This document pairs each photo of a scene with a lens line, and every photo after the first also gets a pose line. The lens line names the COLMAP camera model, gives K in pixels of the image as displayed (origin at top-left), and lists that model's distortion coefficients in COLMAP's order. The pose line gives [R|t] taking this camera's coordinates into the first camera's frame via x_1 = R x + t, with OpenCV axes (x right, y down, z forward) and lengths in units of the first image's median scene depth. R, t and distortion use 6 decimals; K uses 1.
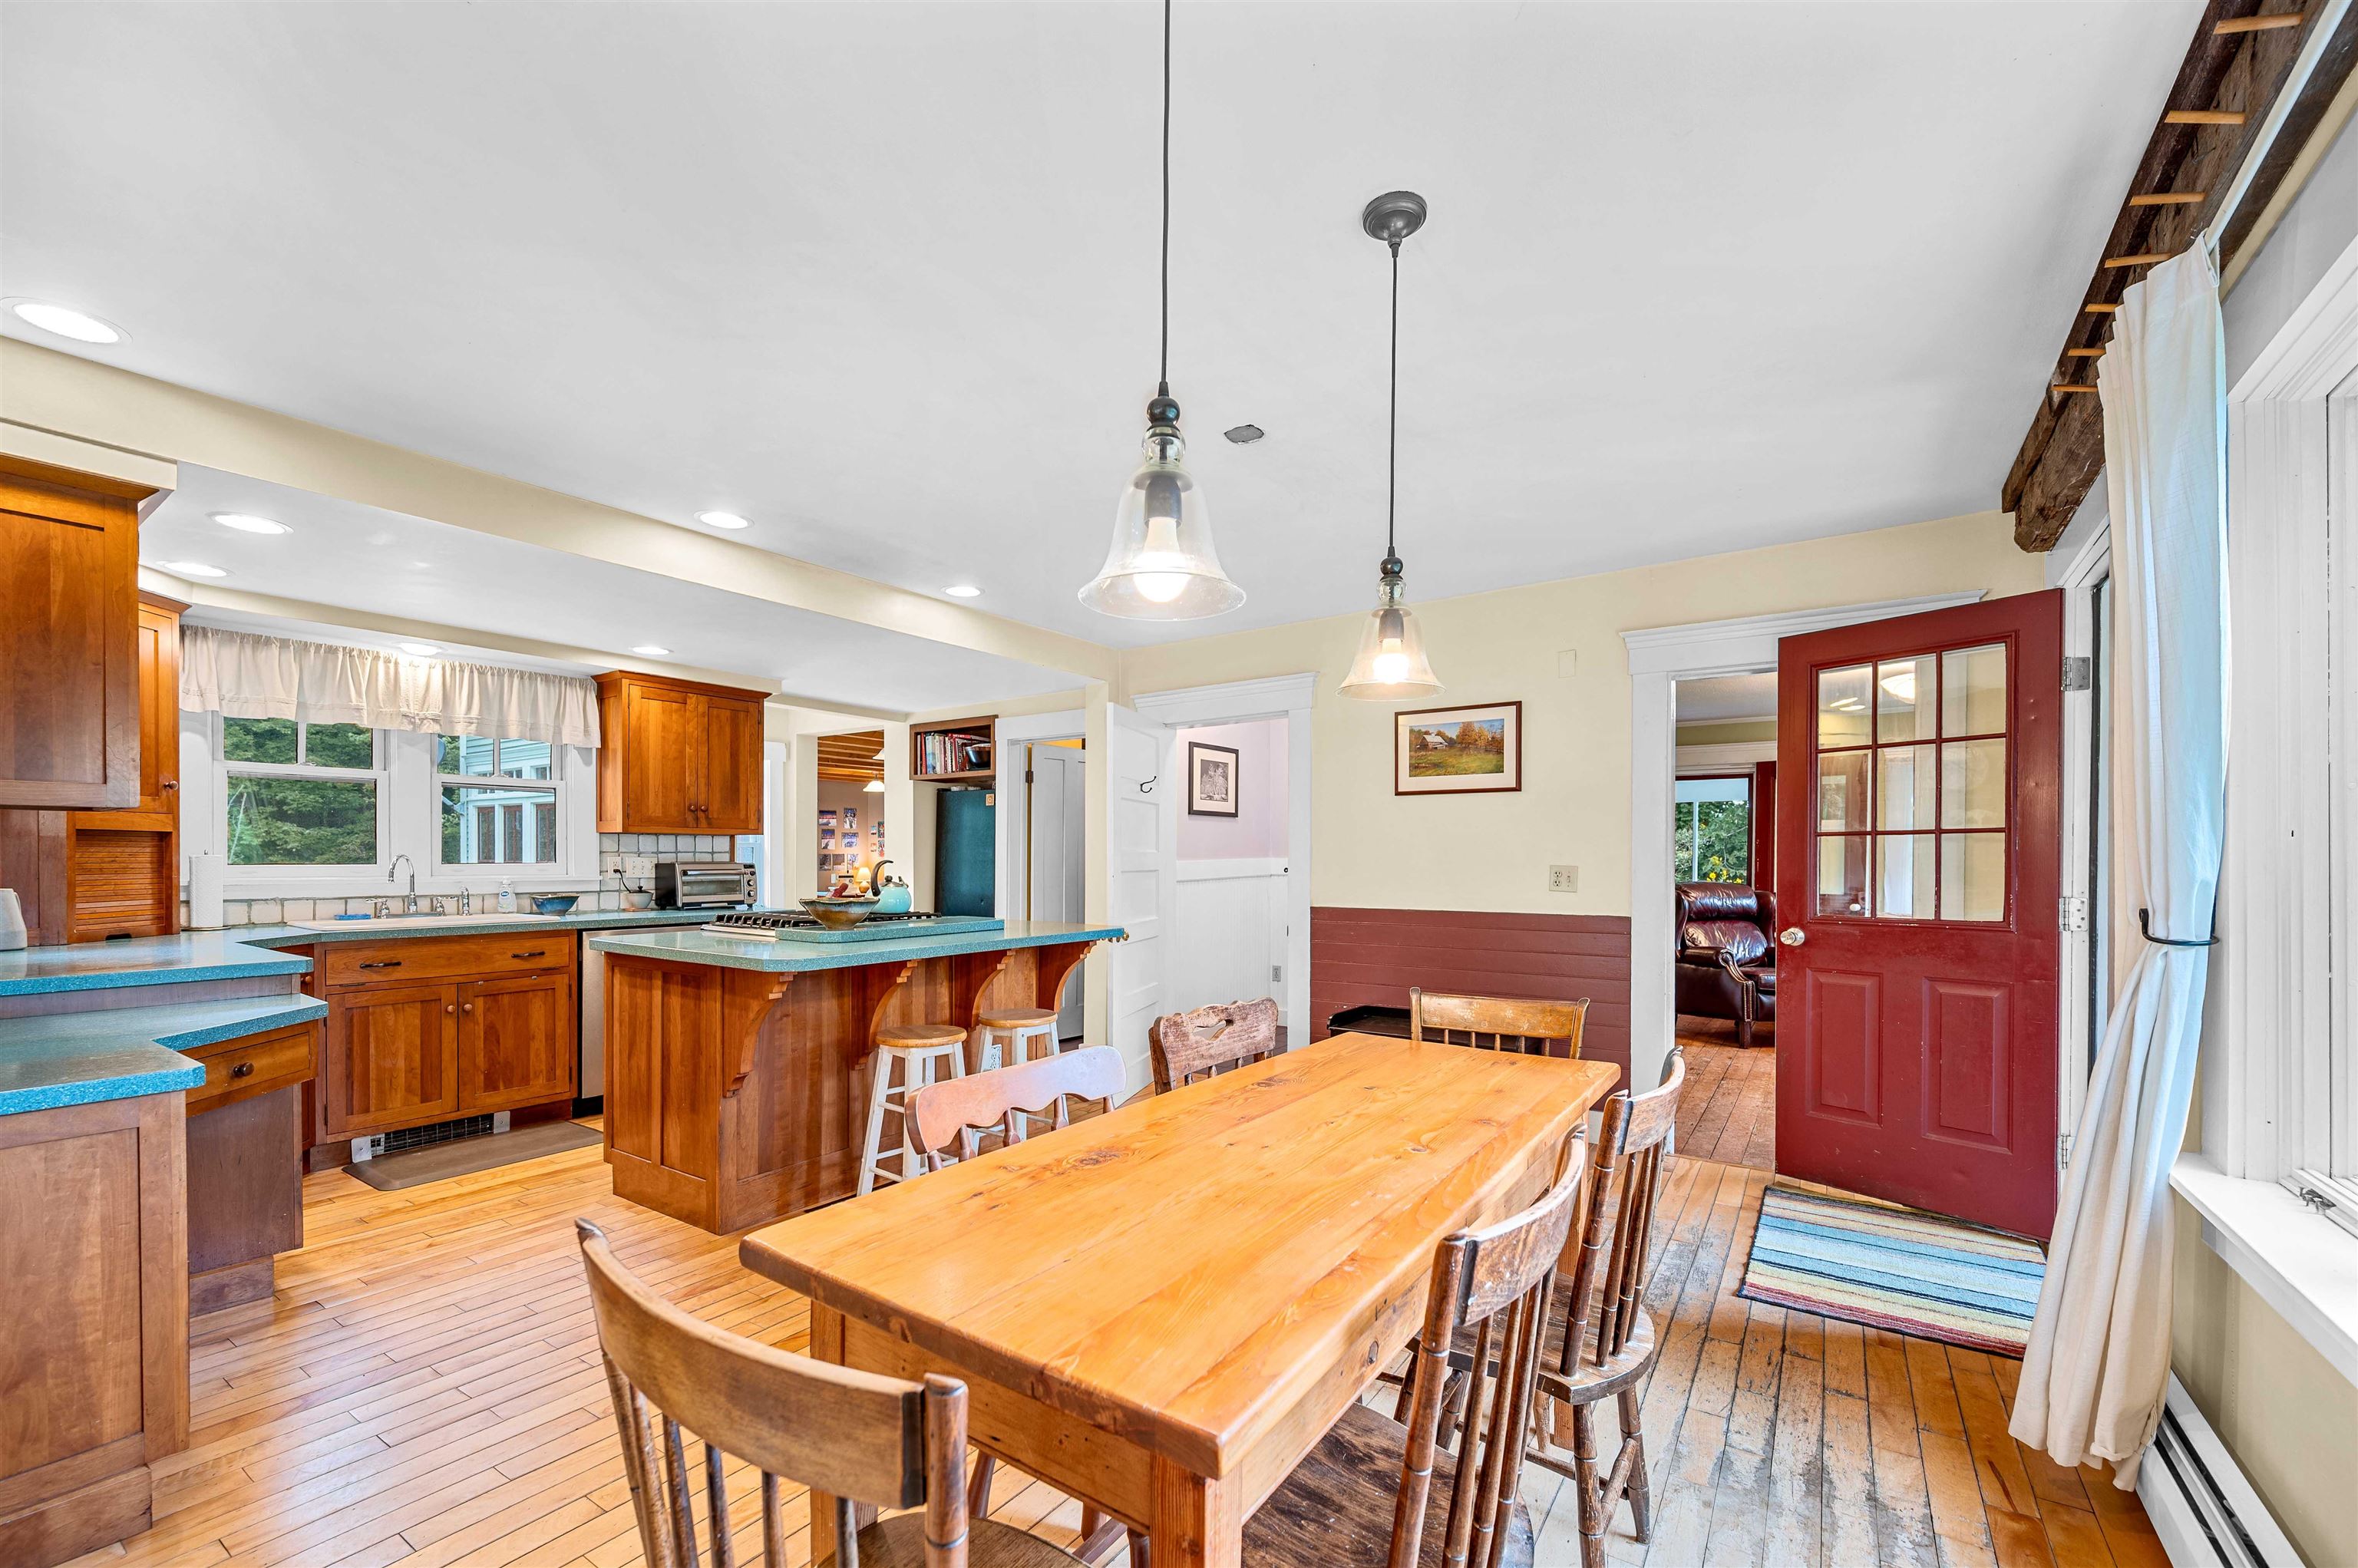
lens RADIAL K [[933.0, 0, 1197.7], [0, 933.0, 871.3], [0, 0, 1]] dist [-0.001659, -0.000377]
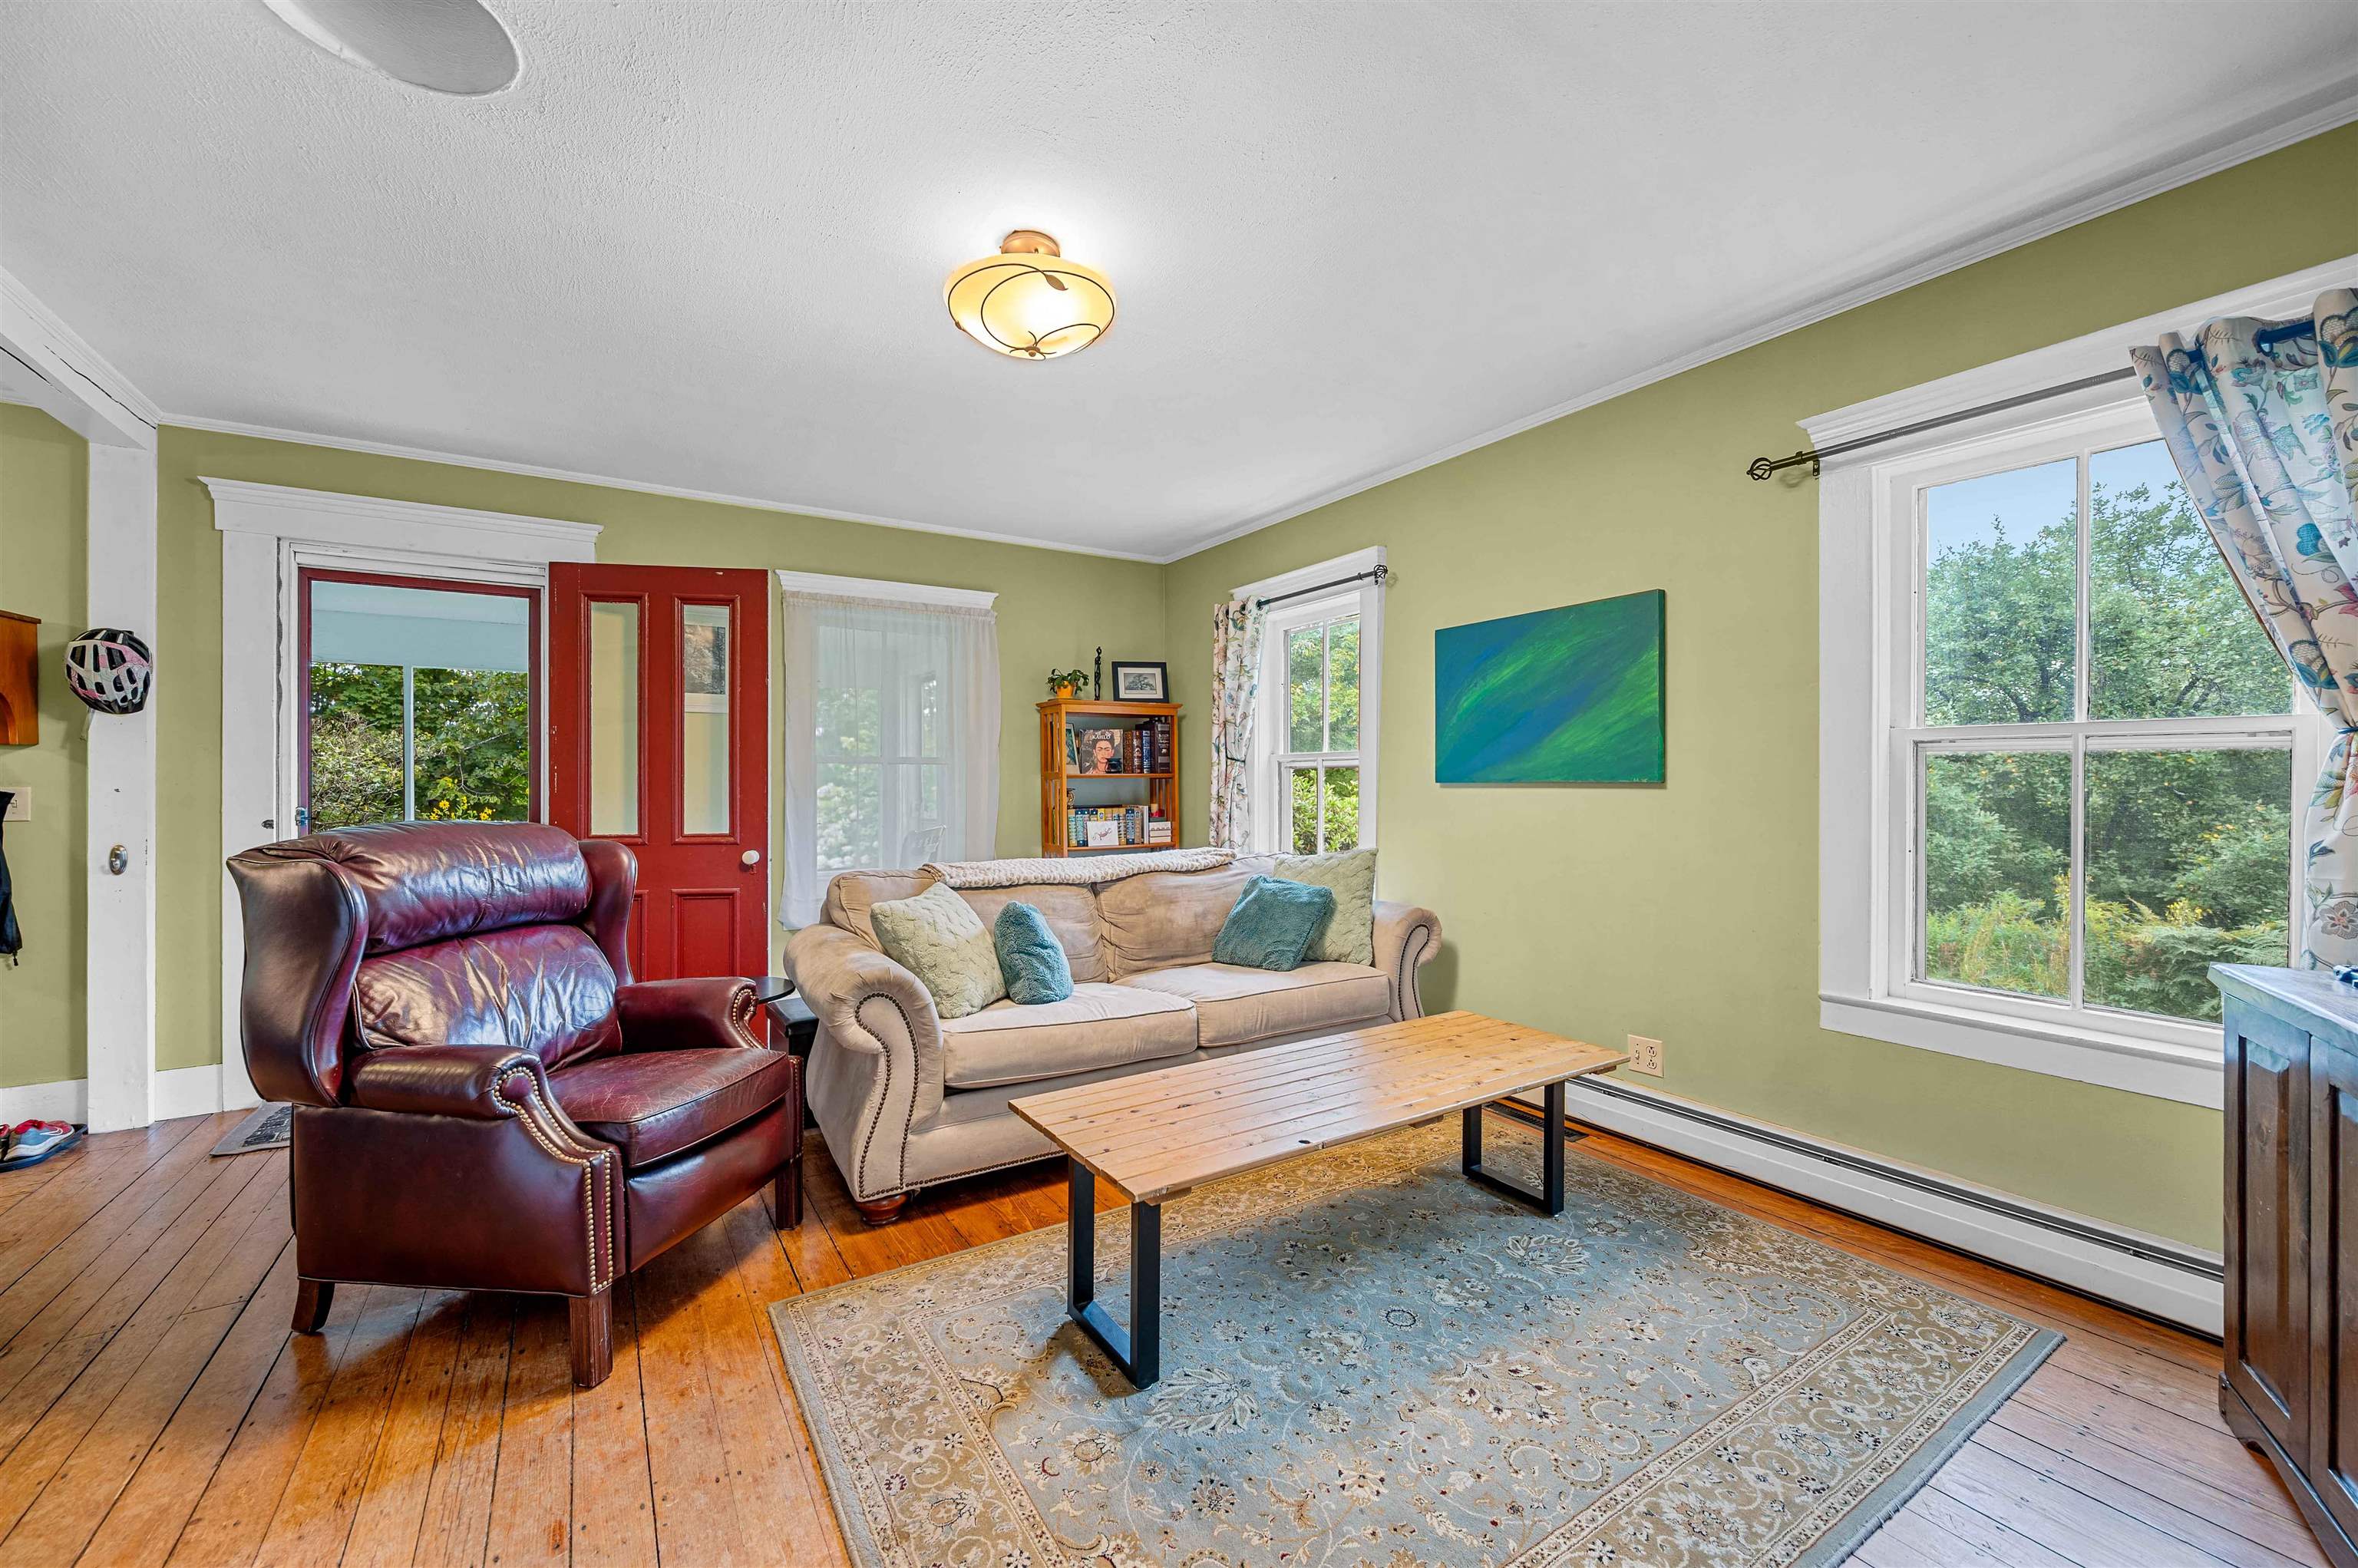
lens RADIAL K [[933.0, 0, 1176.9], [0, 933.0, 787.7], [0, 0, 1]] dist [-0.001659, -0.000377]
pose [[0.385933, -0.003600, 0.922520, 0.344550], [0.015393, 0.999878, -0.002537, 0.004030], [-0.922398, 0.015180, 0.385942, 0.634099]]
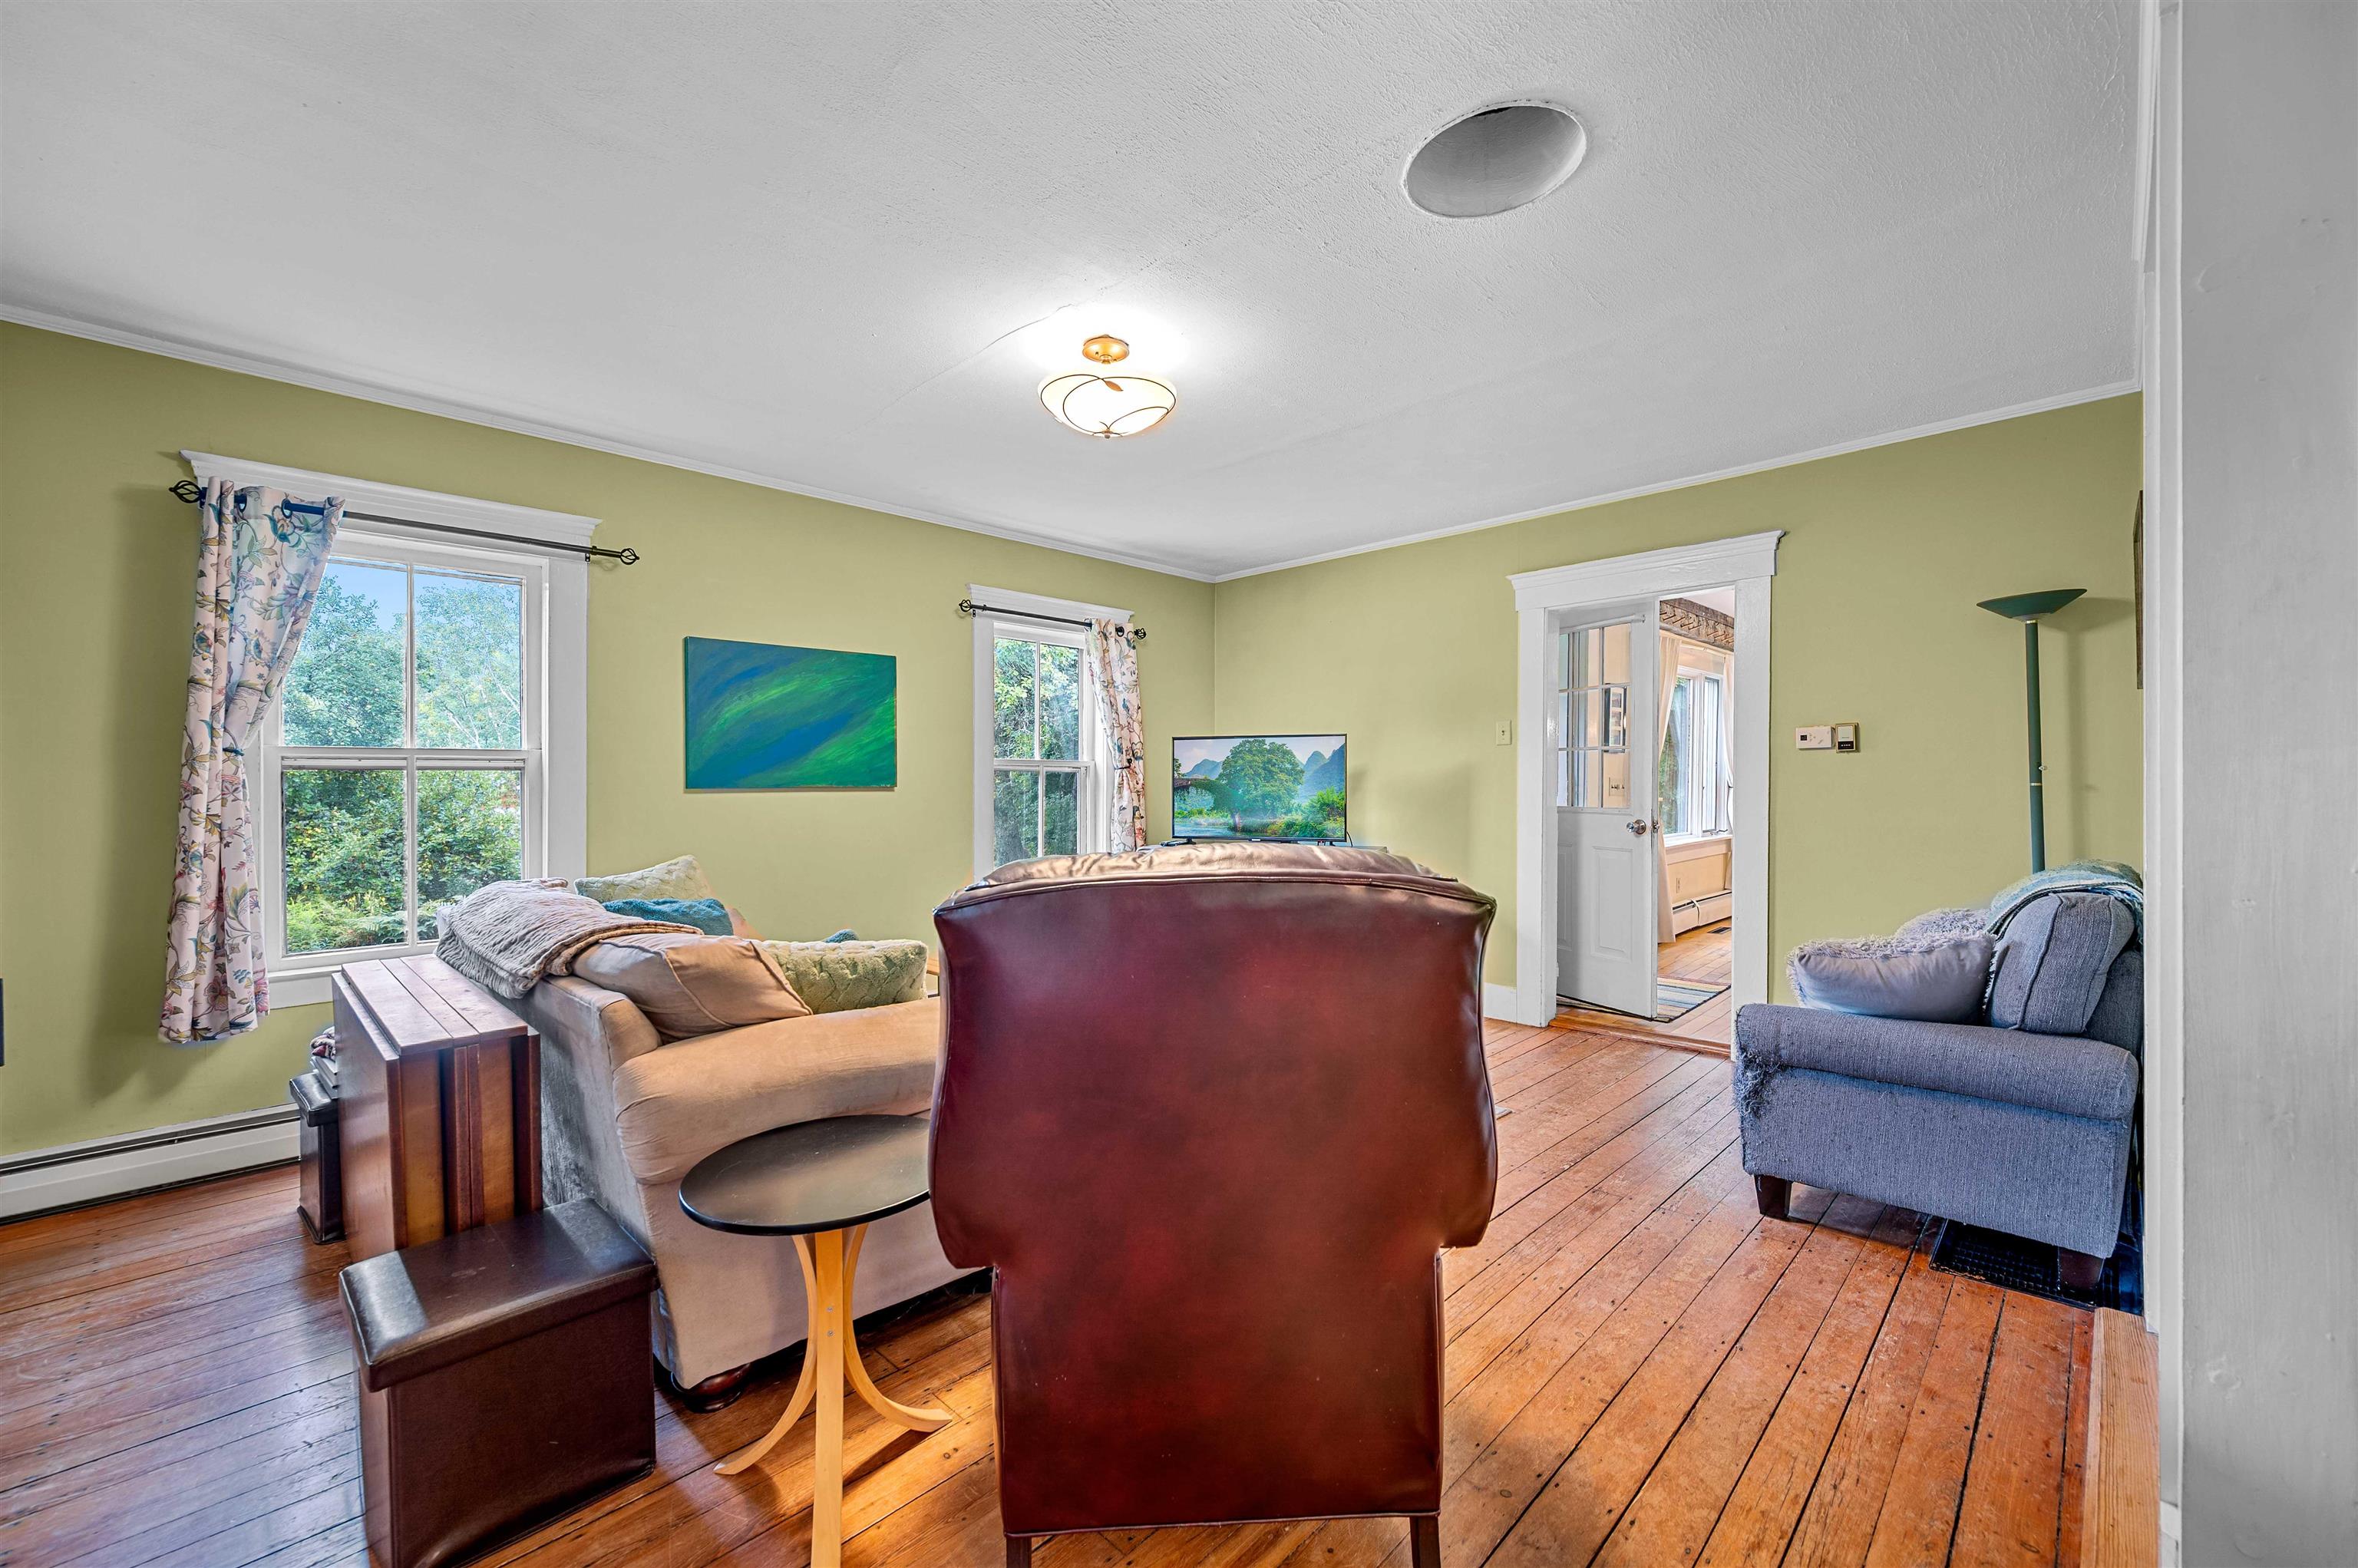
lens RADIAL K [[933.0, 0, 1184.1], [0, 933.0, 788.1], [0, 0, 1]] dist [-0.001659, -0.000377]
pose [[-0.982183, 0.008140, 0.187753, 0.524501], [0.011547, 0.999788, 0.017064, -0.004286], [-0.187574, 0.018928, -0.982068, 1.217933]]
